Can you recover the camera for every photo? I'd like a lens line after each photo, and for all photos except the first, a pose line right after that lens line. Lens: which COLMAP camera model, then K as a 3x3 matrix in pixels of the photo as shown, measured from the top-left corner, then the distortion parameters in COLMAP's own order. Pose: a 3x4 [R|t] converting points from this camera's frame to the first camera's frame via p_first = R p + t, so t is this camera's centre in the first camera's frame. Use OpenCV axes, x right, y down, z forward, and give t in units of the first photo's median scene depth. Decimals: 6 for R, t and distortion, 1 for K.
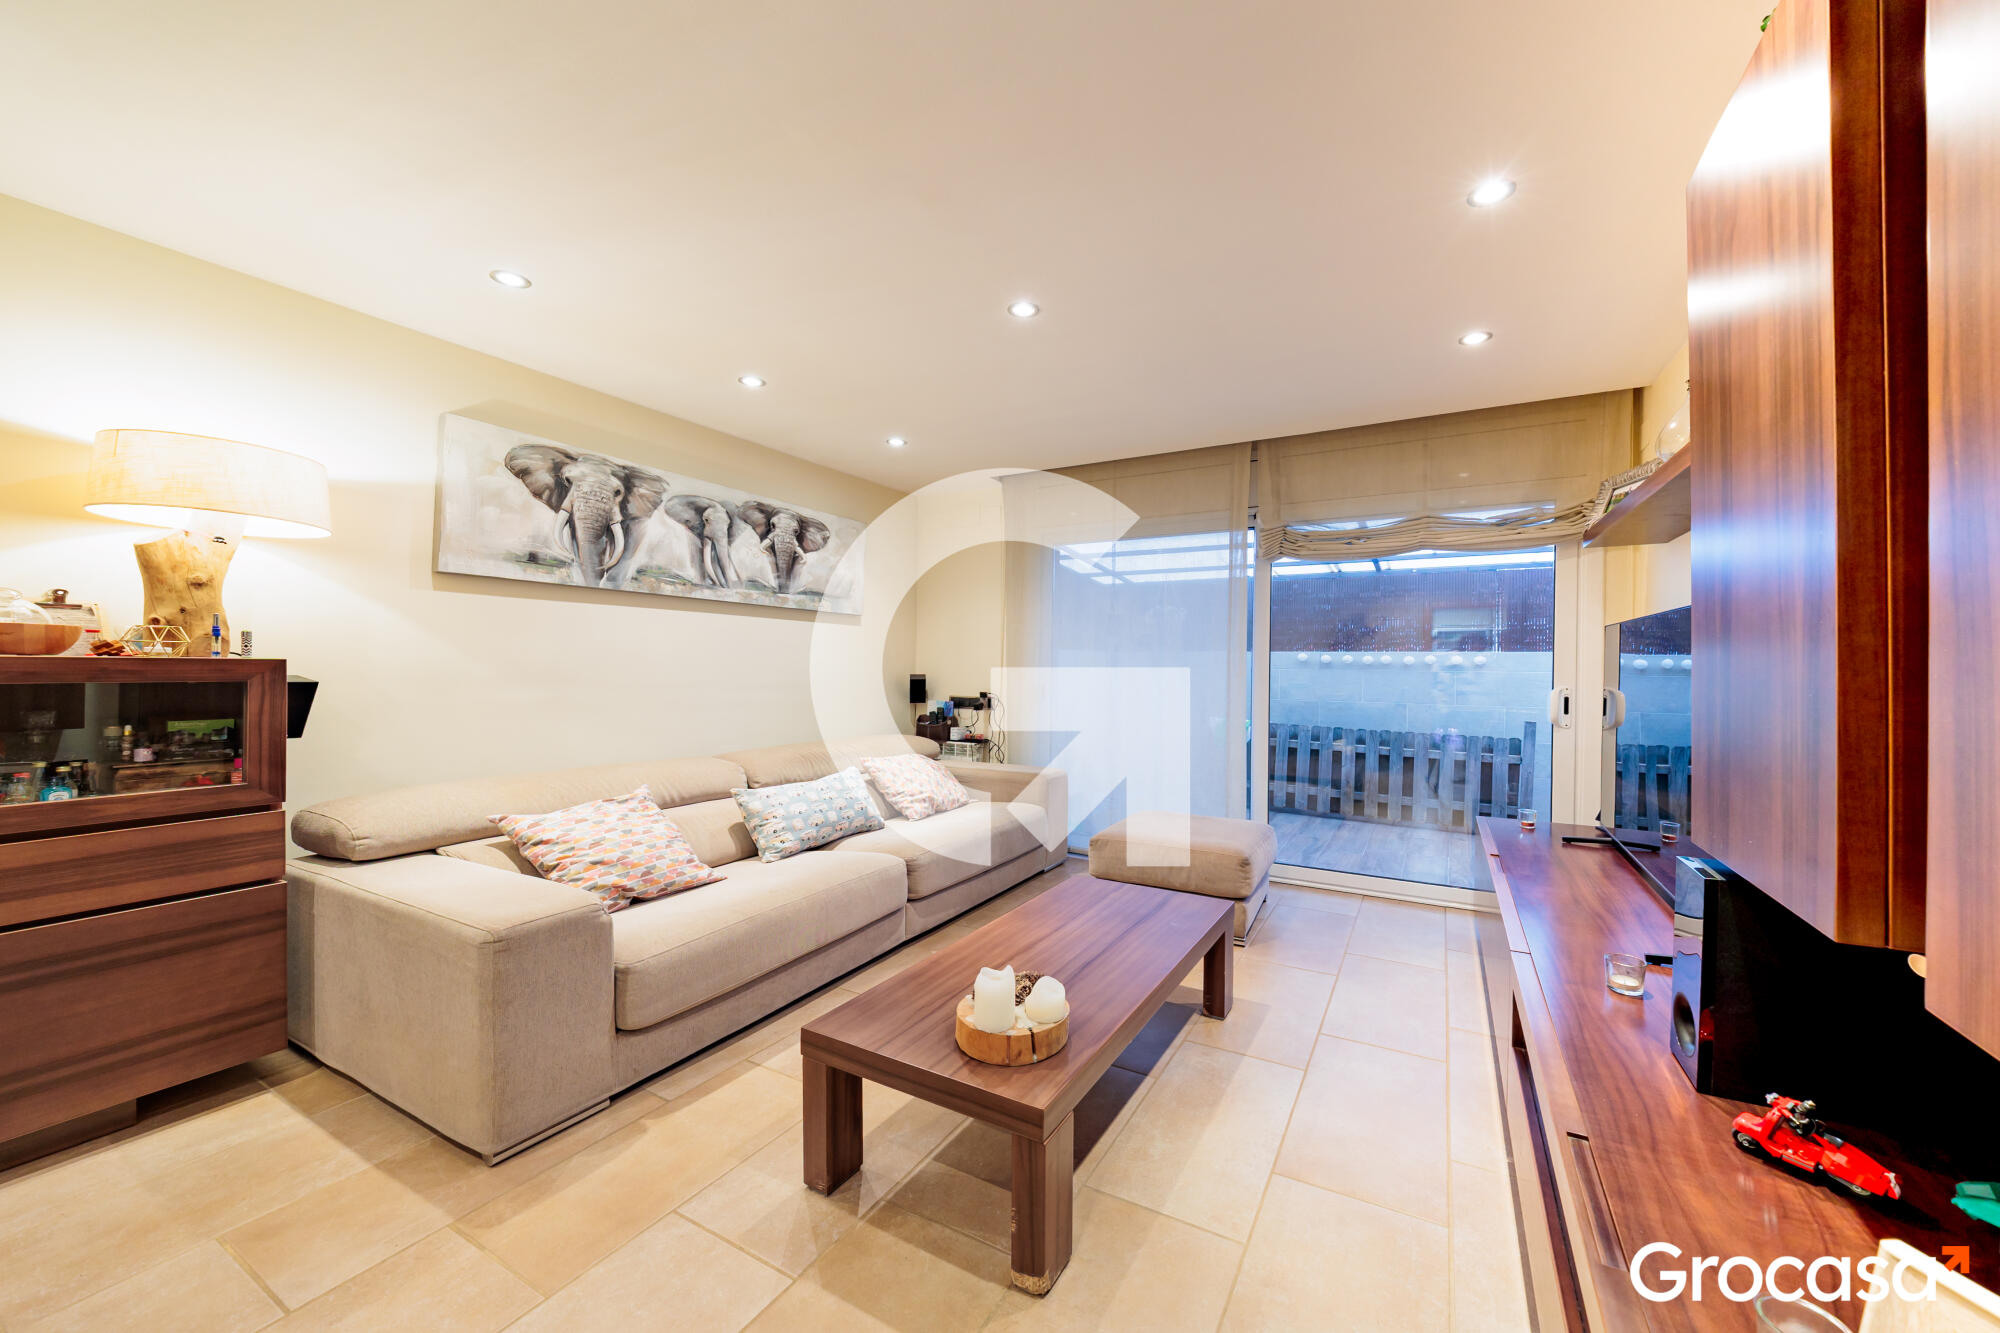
lens RADIAL K [[758.8, 0, 1000.0], [0, 758.8, 666.5], [0, 0, 1]] dist [-0.000373, -0.000036]
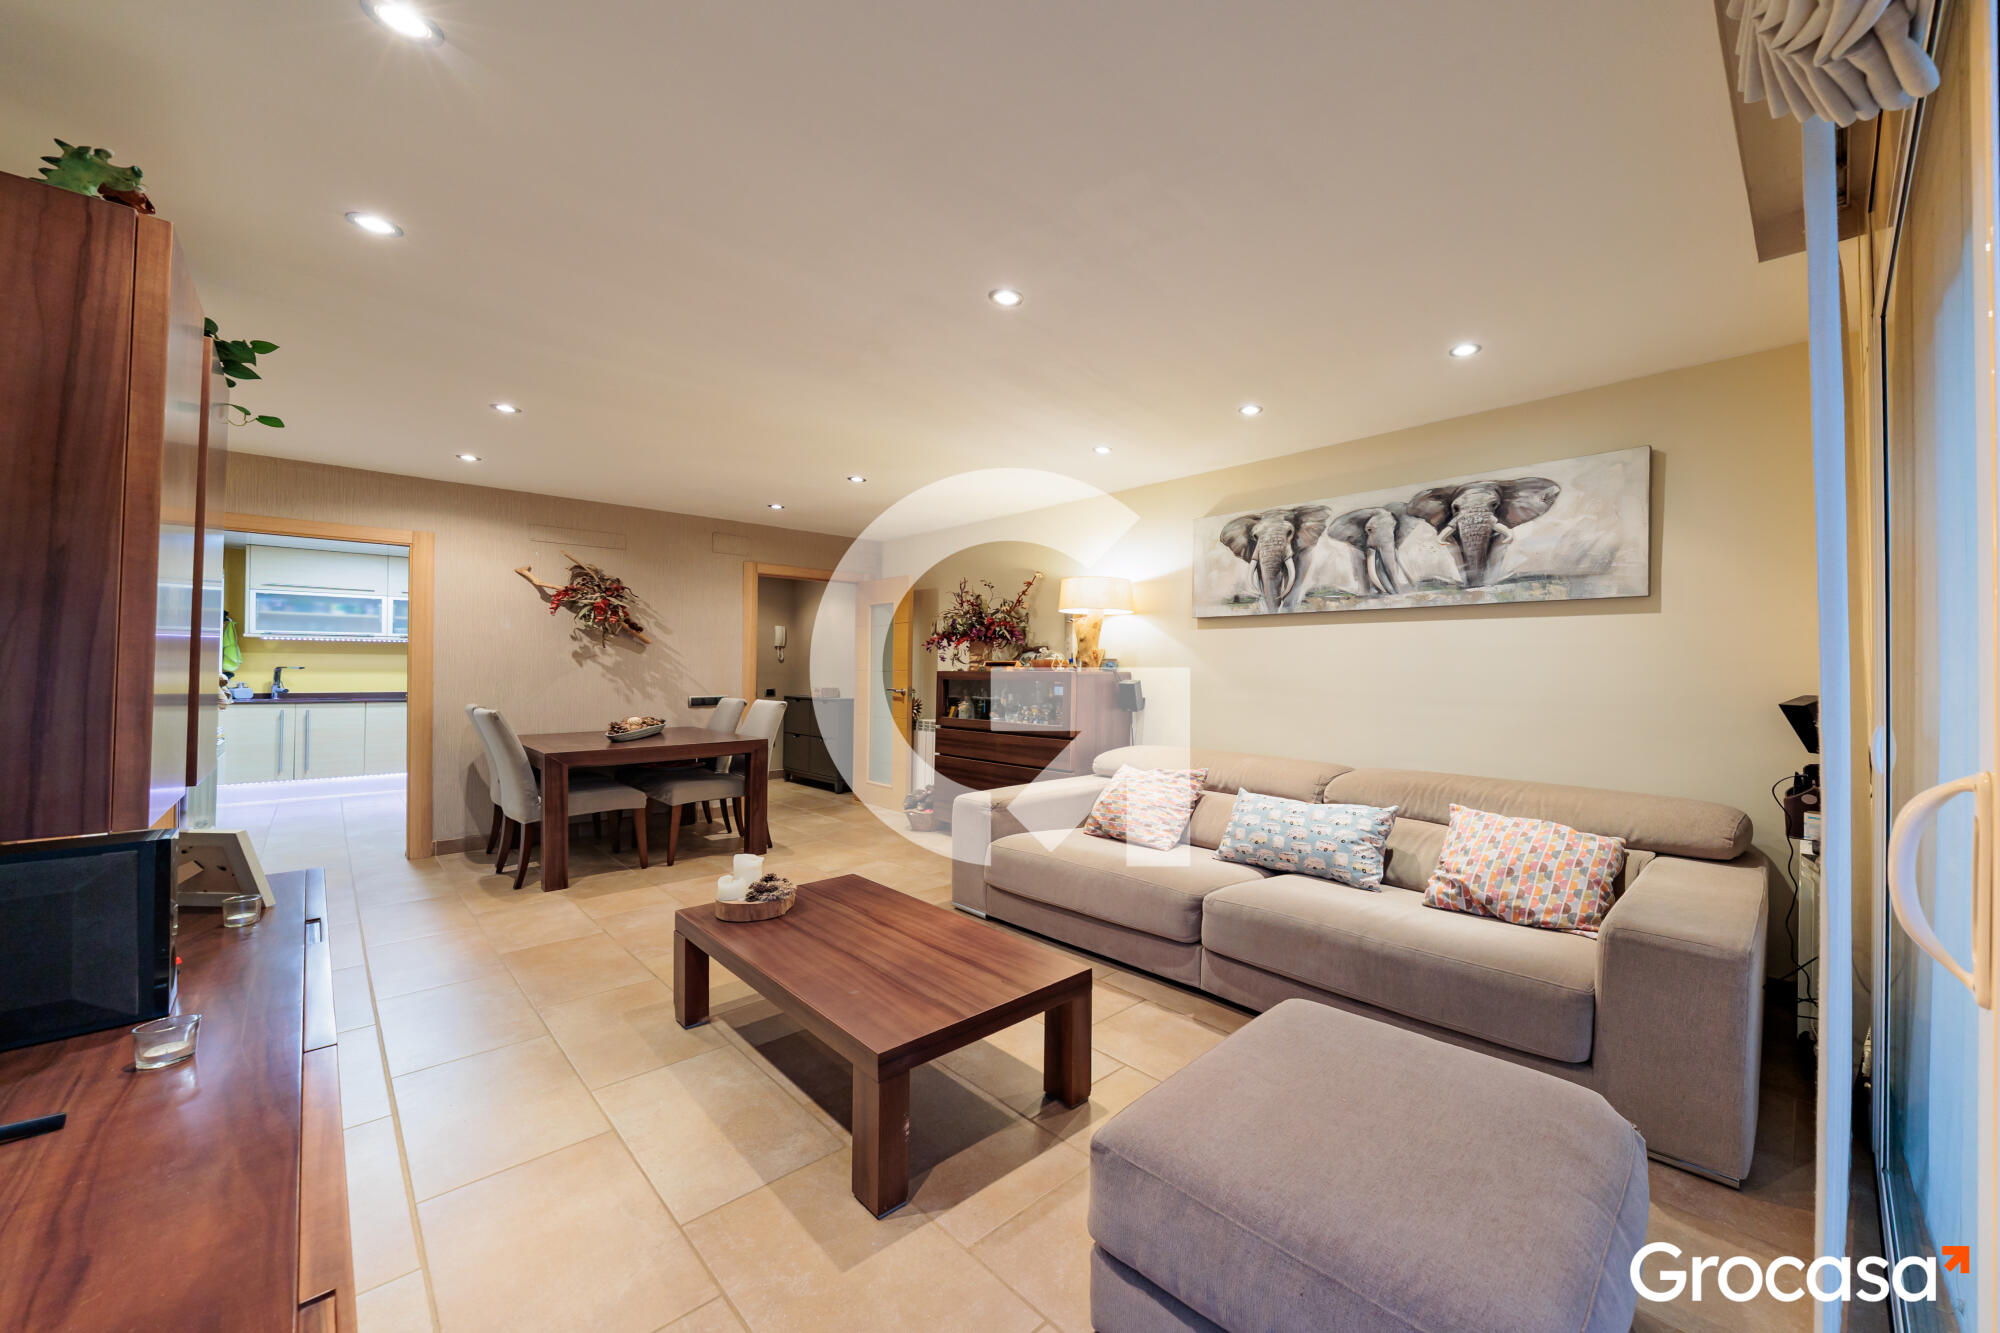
lens RADIAL K [[559.1, 0, 1000.0], [0, 559.1, 666.5], [0, 0, 1]] dist [0.000434, 0.000013]
pose [[-0.183639, -0.013763, -0.982897, 0.434505], [-0.001673, 0.999905, -0.013688, -0.003236], [0.982992, -0.000869, -0.183645, 0.681262]]
